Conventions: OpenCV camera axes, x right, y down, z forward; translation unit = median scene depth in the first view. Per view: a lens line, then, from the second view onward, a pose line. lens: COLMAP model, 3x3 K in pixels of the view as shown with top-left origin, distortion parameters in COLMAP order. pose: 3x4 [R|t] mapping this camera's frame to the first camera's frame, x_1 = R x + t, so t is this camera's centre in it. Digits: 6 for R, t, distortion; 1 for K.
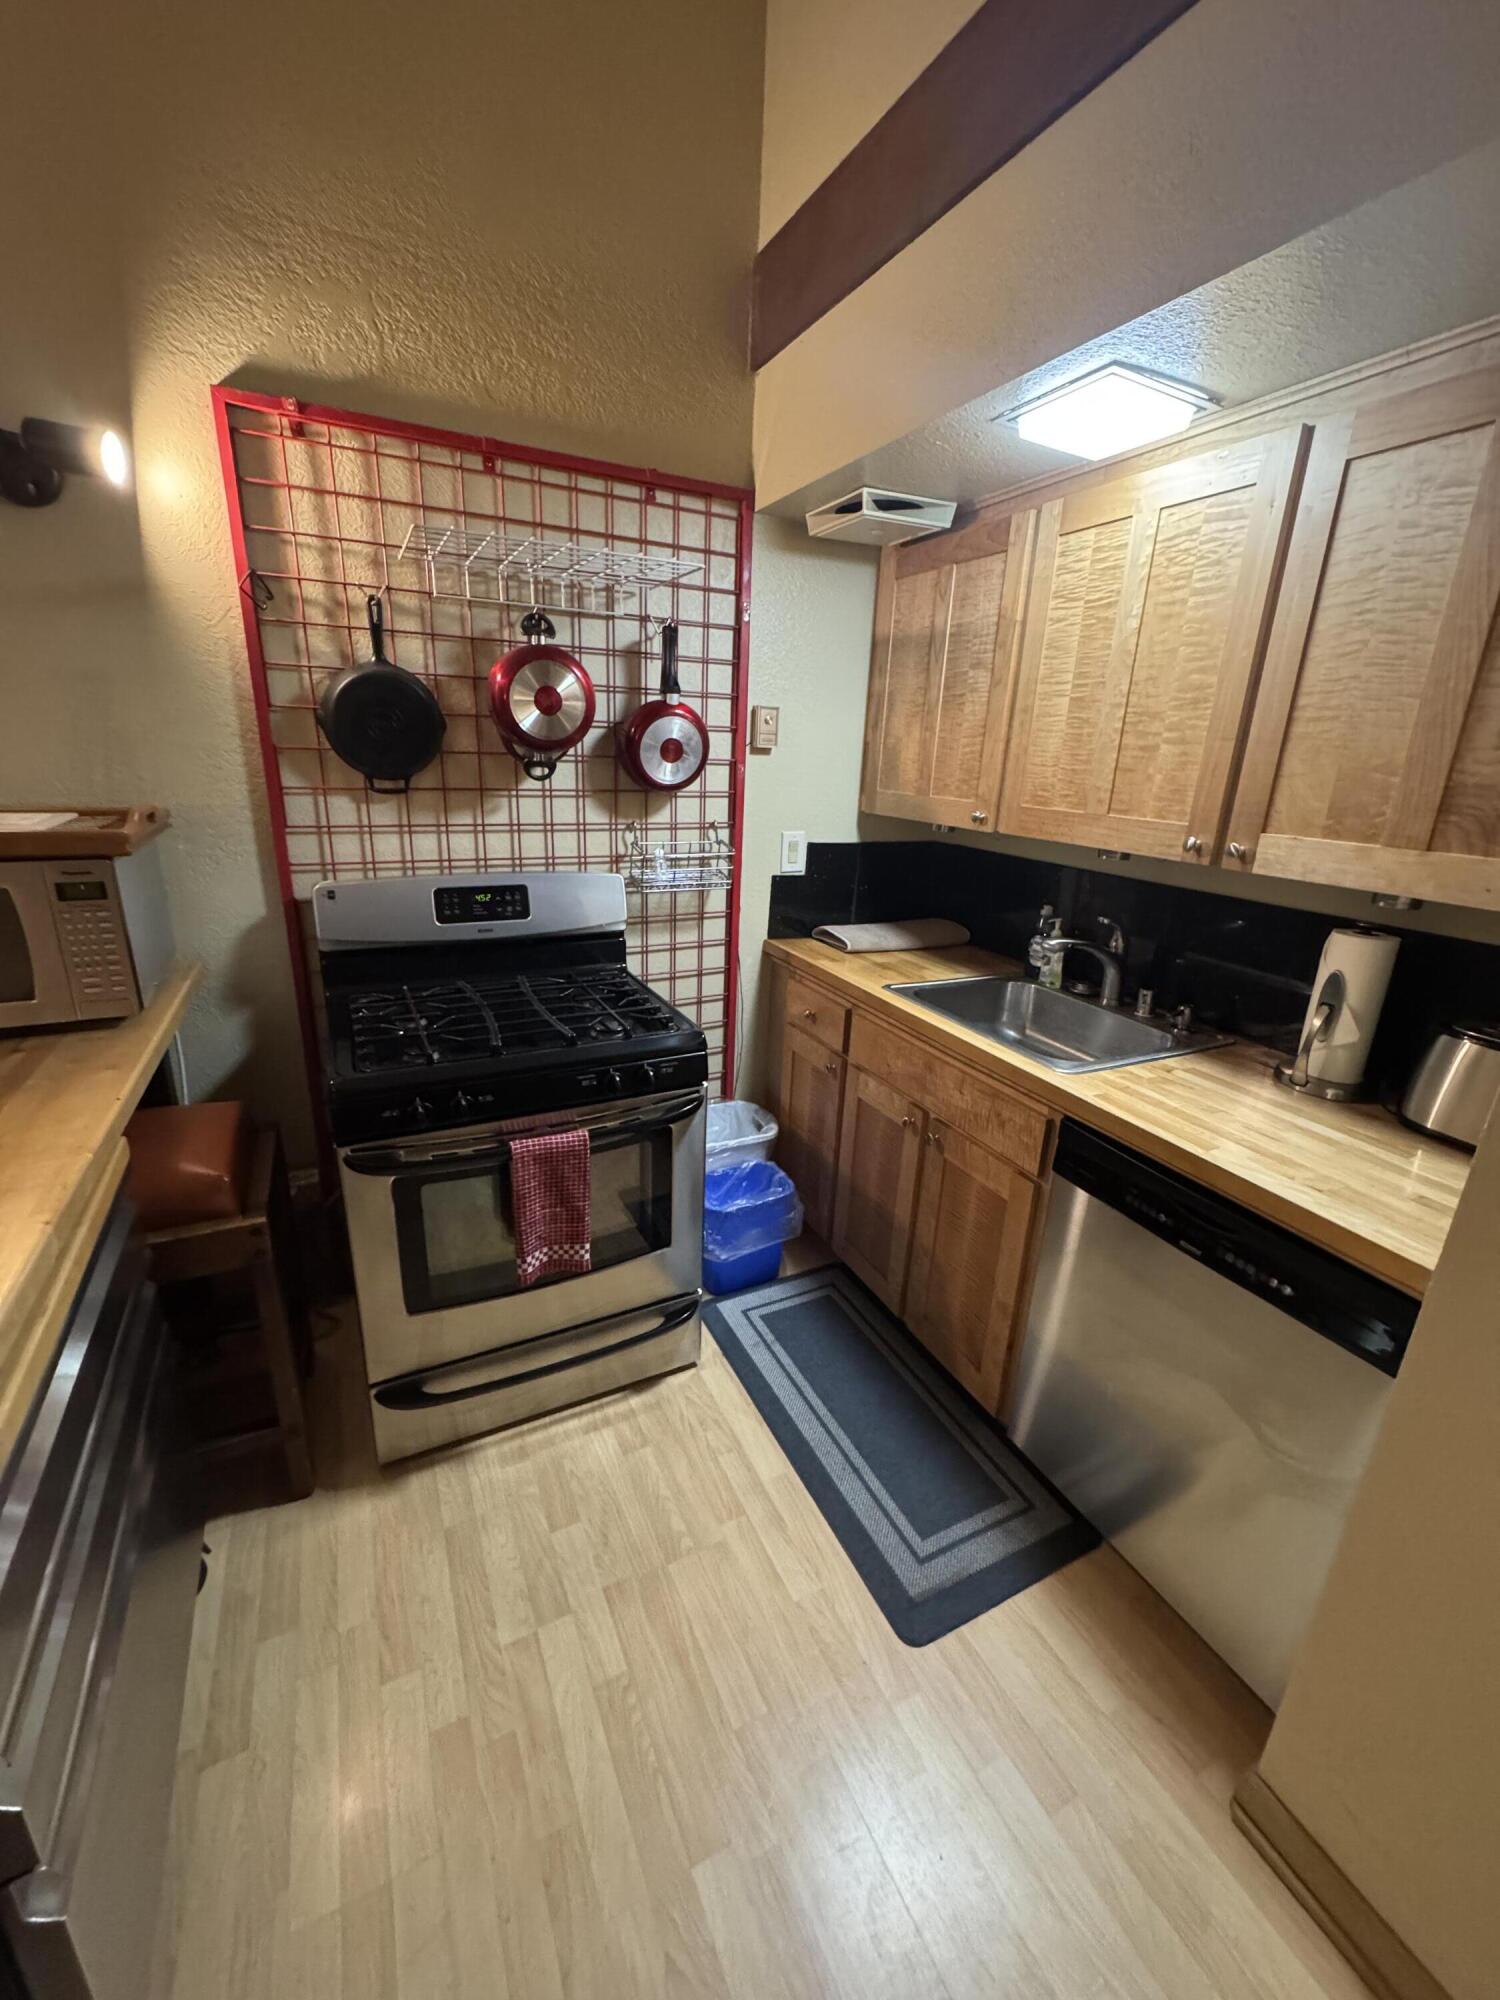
lens RADIAL K [[793.3, 0, 751.4], [0, 793.3, 999.3], [0, 0, 1]] dist [-0.003887, 0.000469]
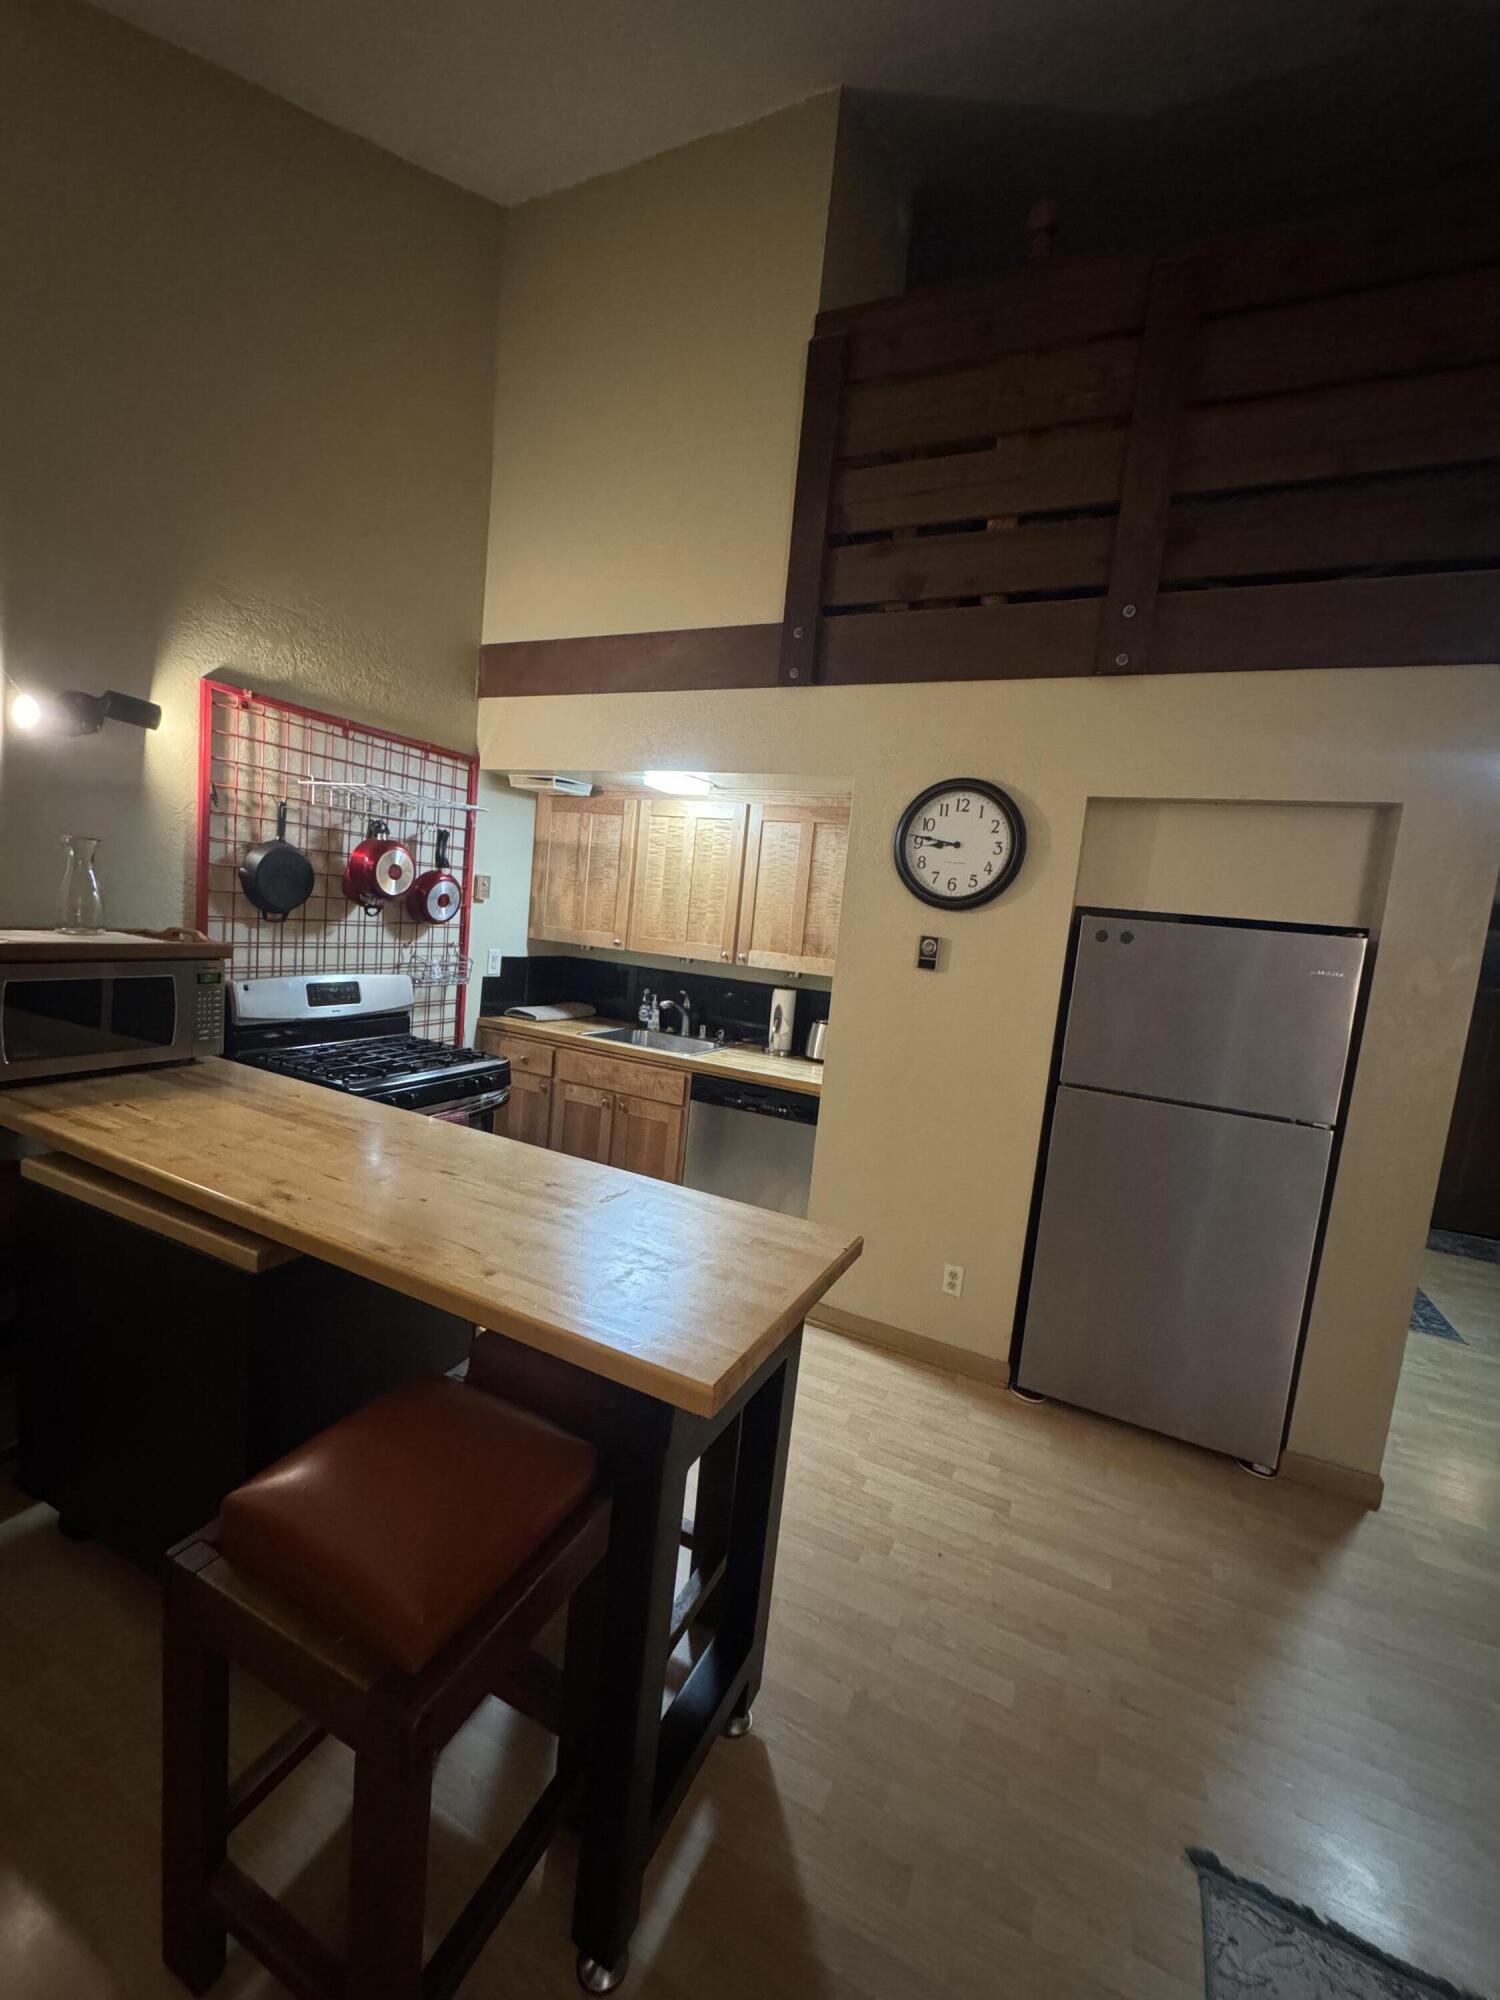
lens RADIAL K [[793.3, 0, 751.4], [0, 793.3, 999.3], [0, 0, 1]] dist [-0.003887, 0.000469]
pose [[0.789583, -0.031052, 0.612858, -0.658724], [0.124123, 0.986157, -0.109949, 0.162401], [-0.600960, 0.162883, 0.782507, -0.695639]]
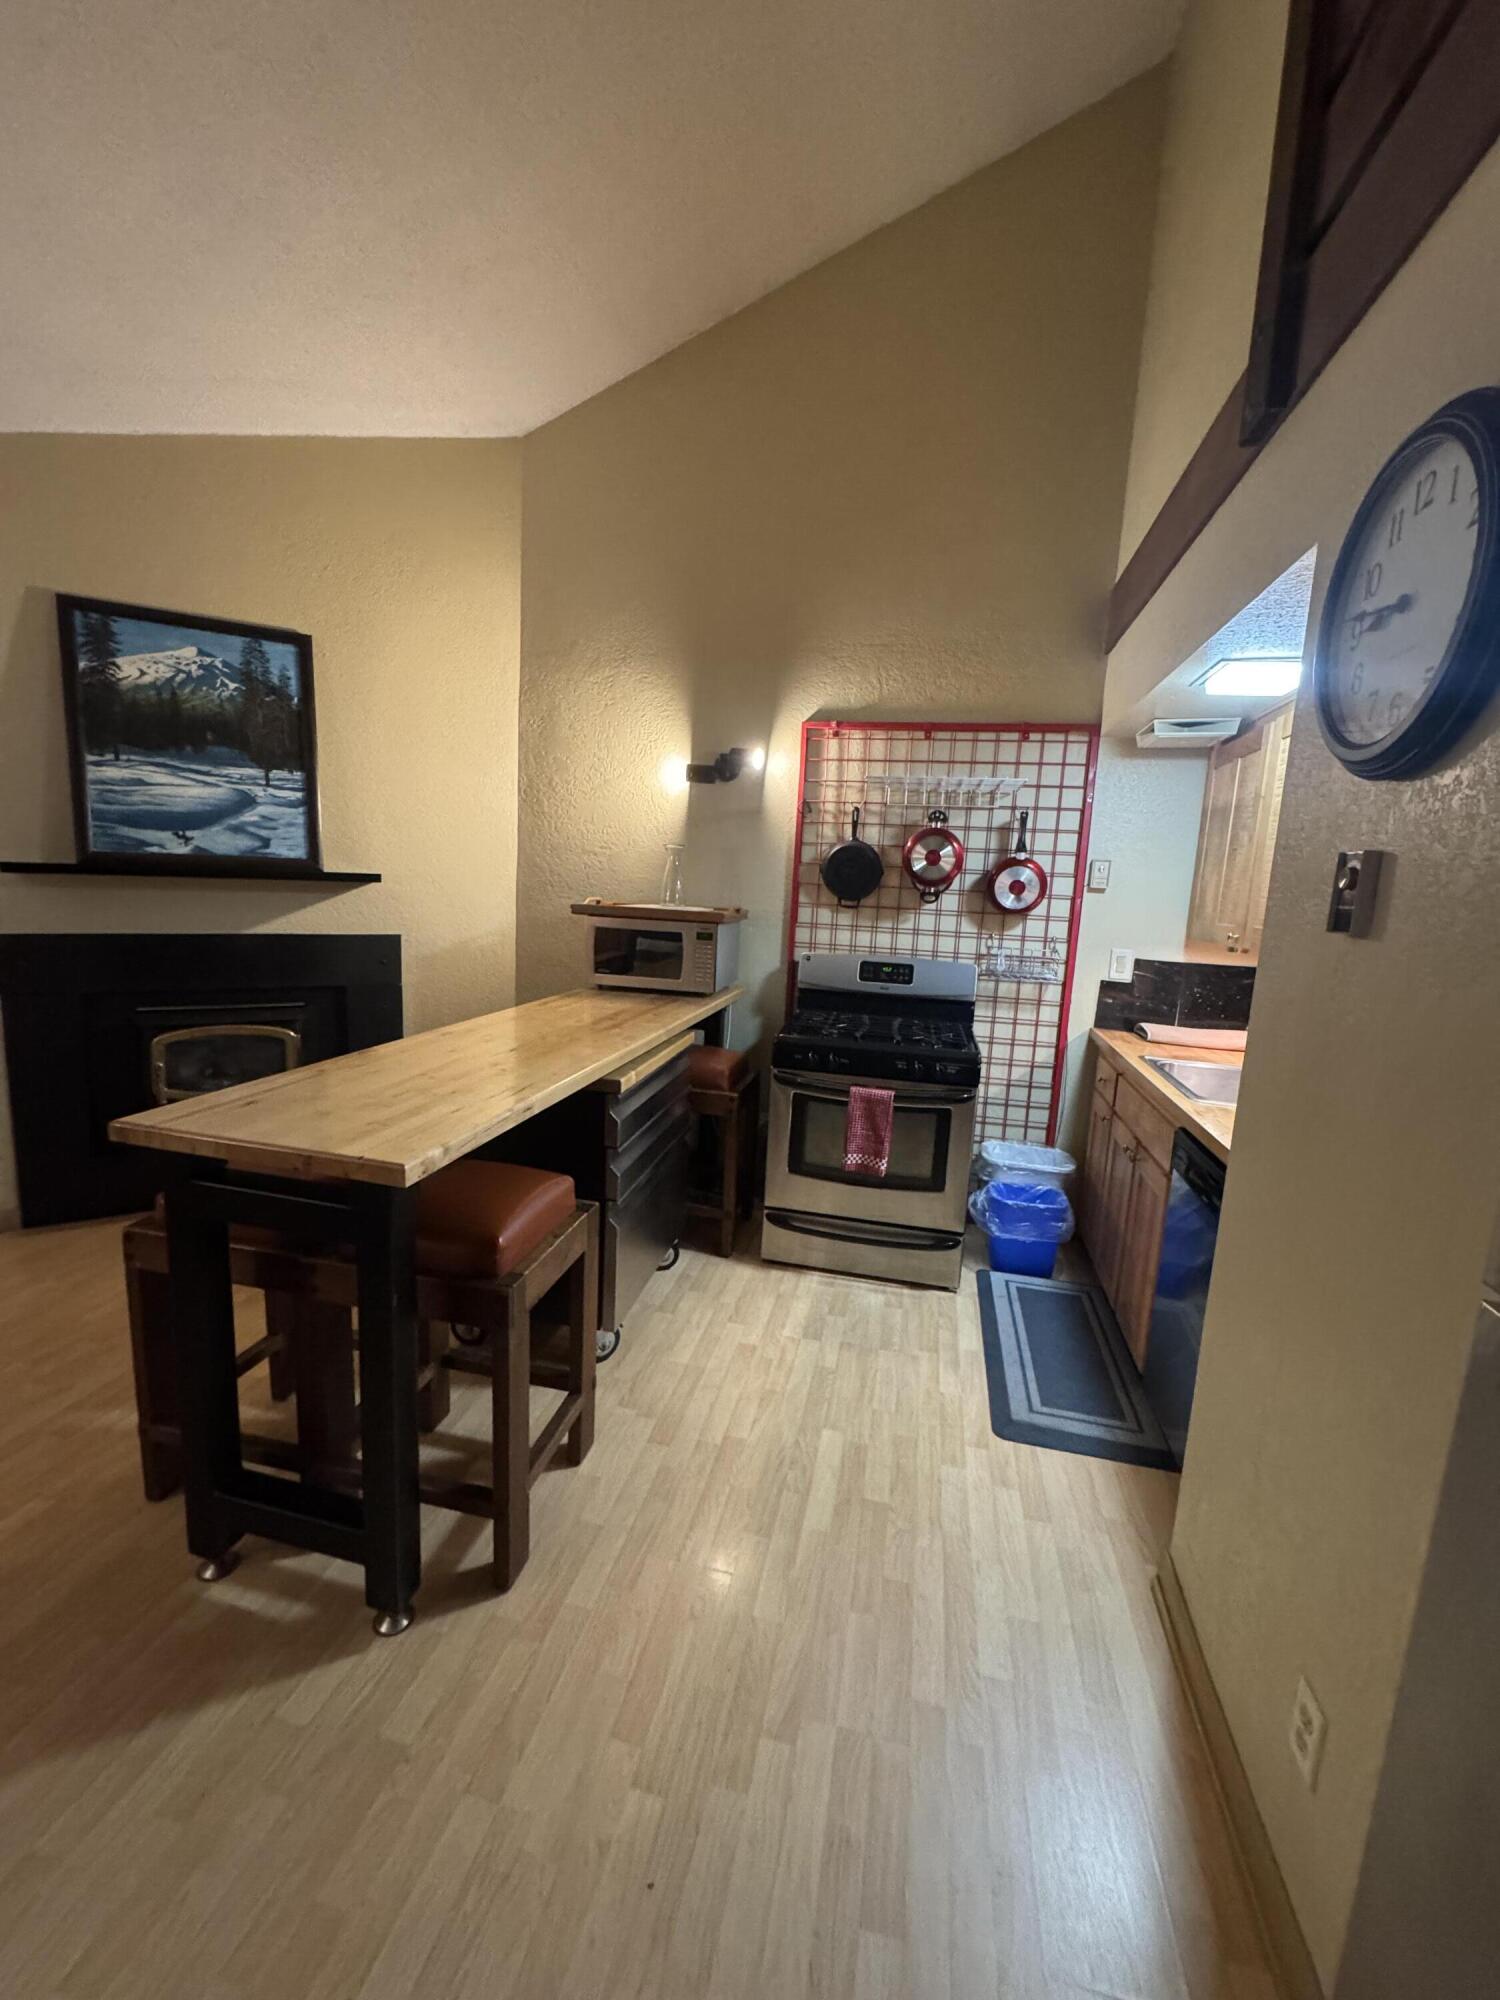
lens RADIAL K [[793.3, 0, 751.4], [0, 793.3, 999.3], [0, 0, 1]] dist [-0.003887, 0.000469]
pose [[0.773645, 0.093281, -0.626715, 0.520777], [-0.212700, 0.969942, -0.118200, 0.202014], [0.596851, 0.224747, 0.770232, -0.477374]]
